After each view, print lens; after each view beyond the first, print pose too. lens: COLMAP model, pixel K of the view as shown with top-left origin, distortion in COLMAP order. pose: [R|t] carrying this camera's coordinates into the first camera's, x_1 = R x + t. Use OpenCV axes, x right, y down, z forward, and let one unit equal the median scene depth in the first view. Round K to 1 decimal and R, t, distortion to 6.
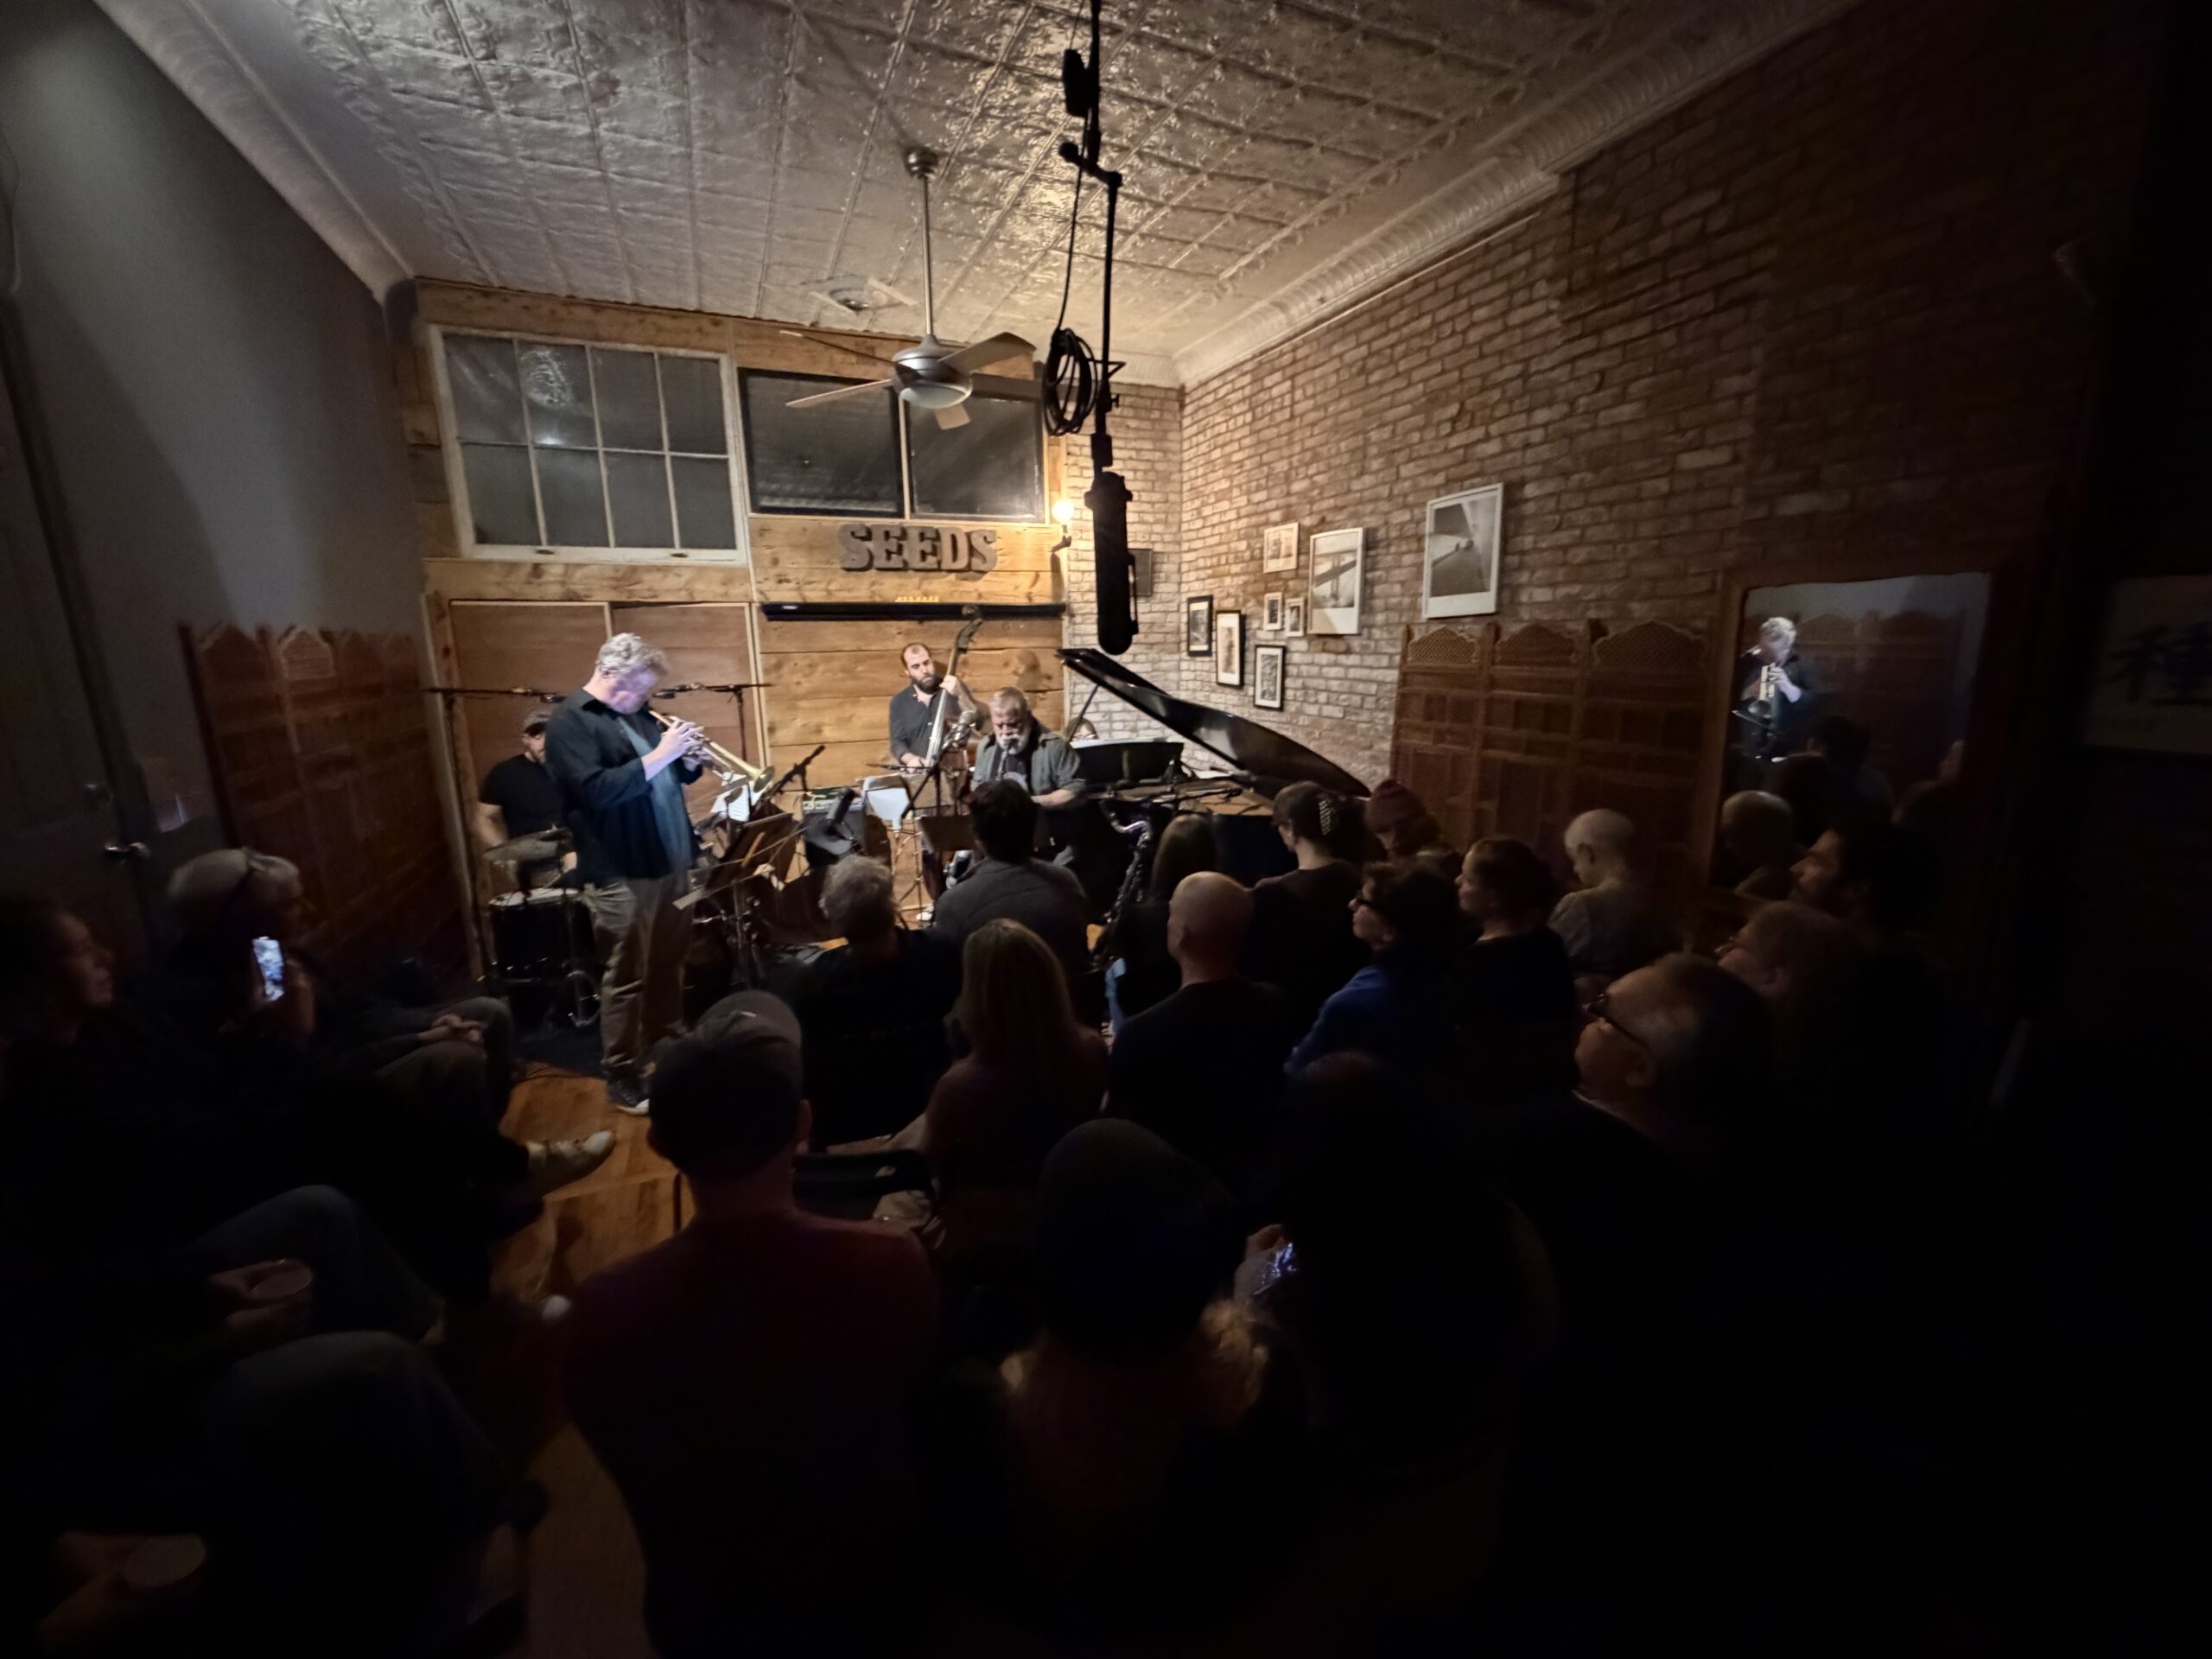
lens RADIAL K [[871.8, 0, 1100.2], [0, 871.8, 833.2], [0, 0, 1]] dist [-0.003271, 0.000520]
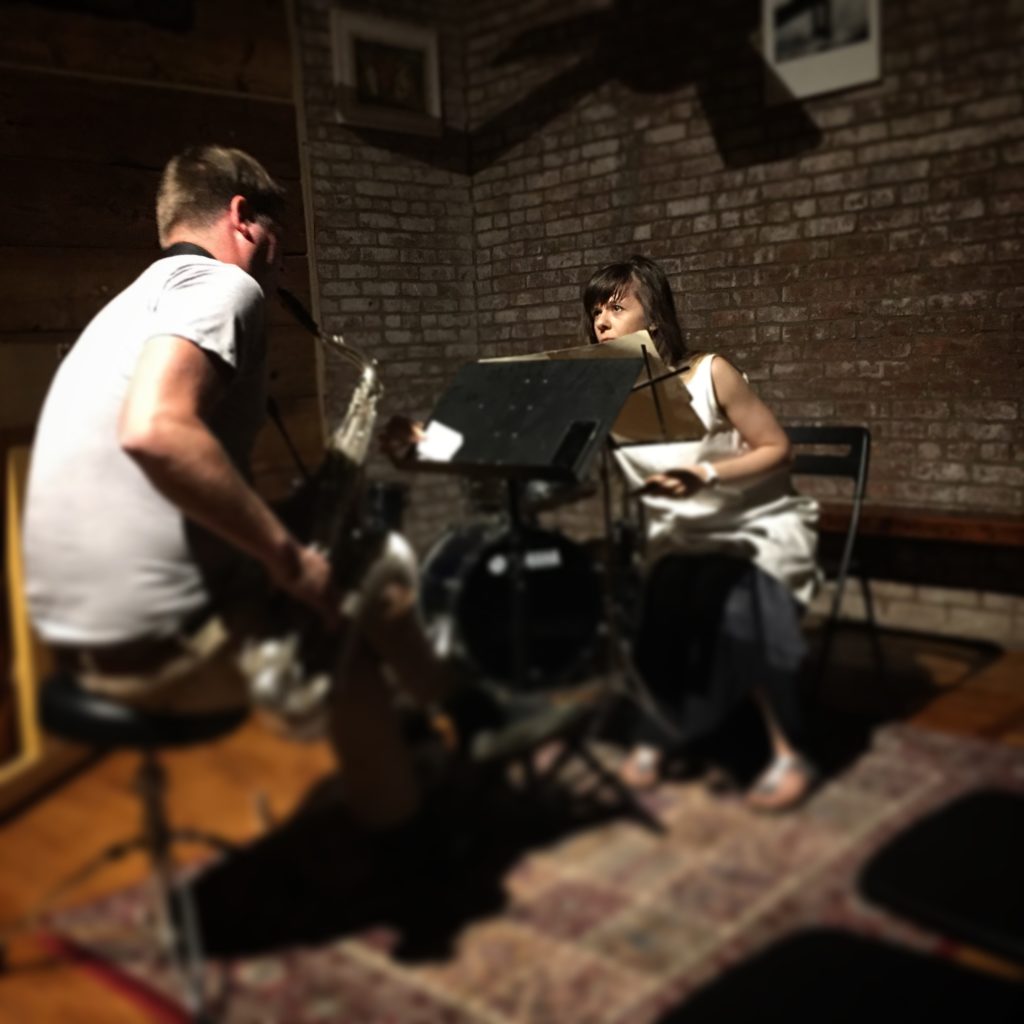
lens RADIAL K [[1159.5, 0, 514.9], [0, 1159.5, 514.6], [0, 0, 1]] dist [0.051004, 0.000000]
pose [[0.930059, -0.088682, 0.356548, -0.239468], [0.121013, 0.990224, -0.069371, 0.087611], [-0.346910, 0.107666, 0.931698, 0.306517]]
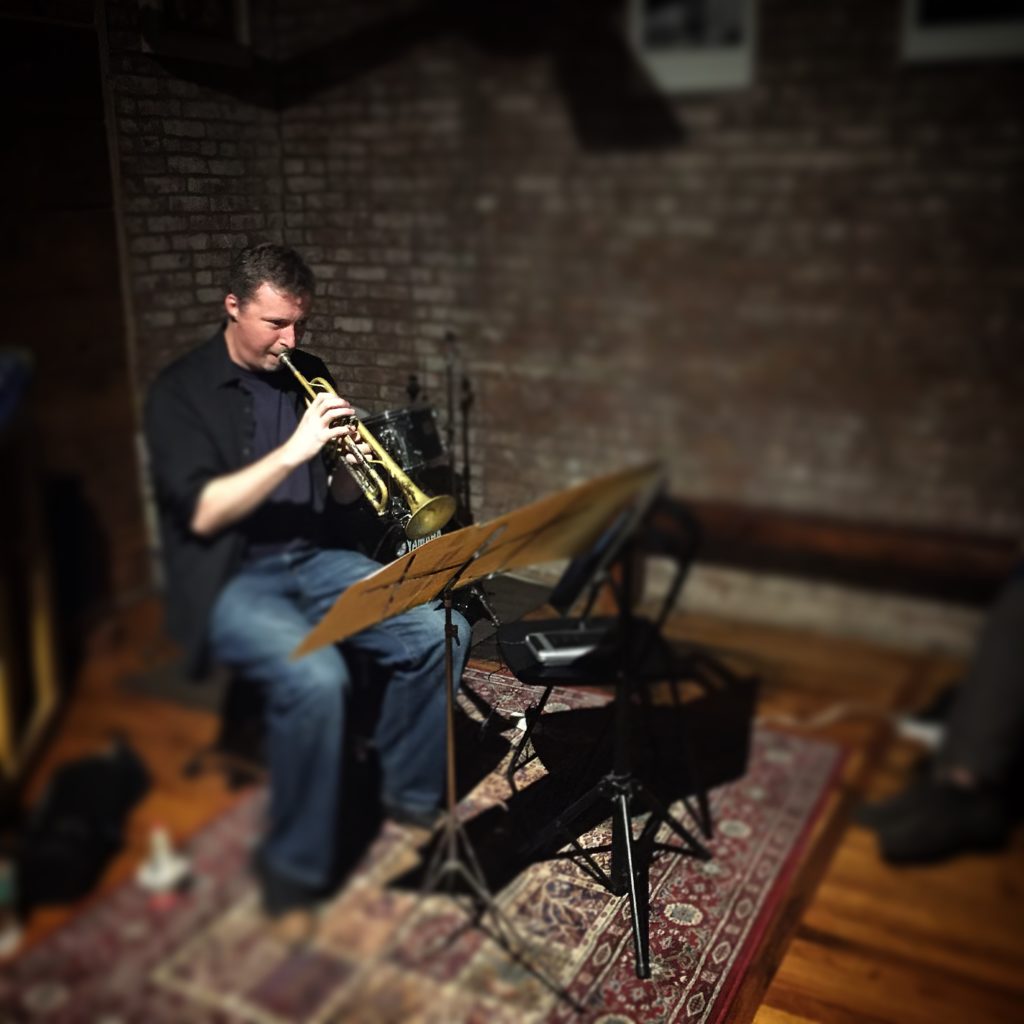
lens RADIAL K [[1159.5, 0, 509.2], [0, 1159.5, 512.8], [0, 0, 1]] dist [0.051004, 0.000000]
pose [[0.790270, -0.156627, 0.592404, -0.341675], [0.124961, 0.987658, 0.094431, -0.030200], [-0.599882, -0.000598, 0.800088, 0.382852]]
